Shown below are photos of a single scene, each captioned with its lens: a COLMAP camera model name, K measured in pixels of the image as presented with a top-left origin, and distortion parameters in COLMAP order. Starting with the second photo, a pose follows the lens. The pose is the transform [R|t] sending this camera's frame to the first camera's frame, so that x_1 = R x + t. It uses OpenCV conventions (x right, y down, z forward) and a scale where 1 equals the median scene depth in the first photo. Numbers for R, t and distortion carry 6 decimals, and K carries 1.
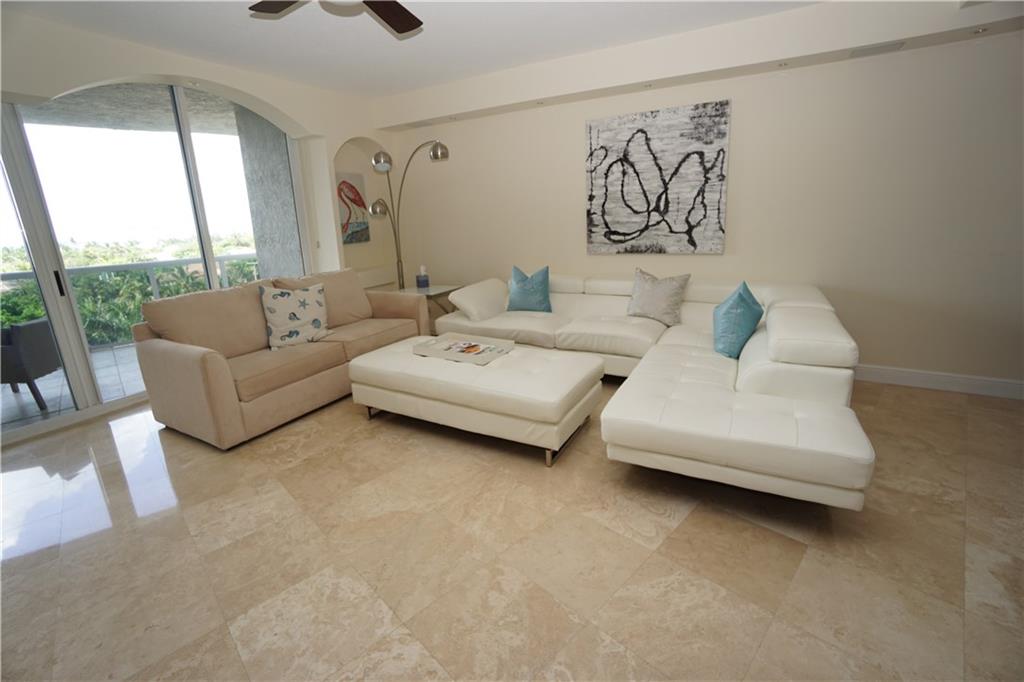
lens RADIAL K [[447.2, 0, 498.5], [0, 447.2, 333.0], [0, 0, 1]] dist [-0.061967, 0.020623]
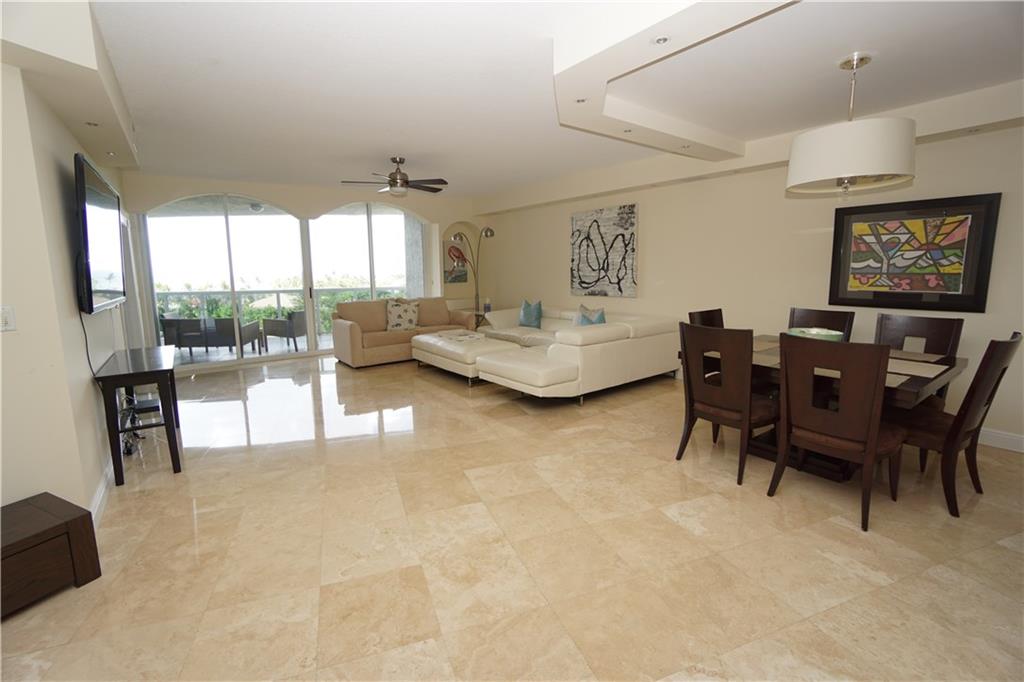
lens RADIAL K [[447.2, 0, 498.5], [0, 447.2, 333.0], [0, 0, 1]] dist [-0.061967, 0.020623]
pose [[0.912220, 0.085086, -0.400768, 0.680929], [-0.125205, 0.989295, -0.074955, 0.118511], [0.390101, 0.118554, 0.913108, -0.588537]]
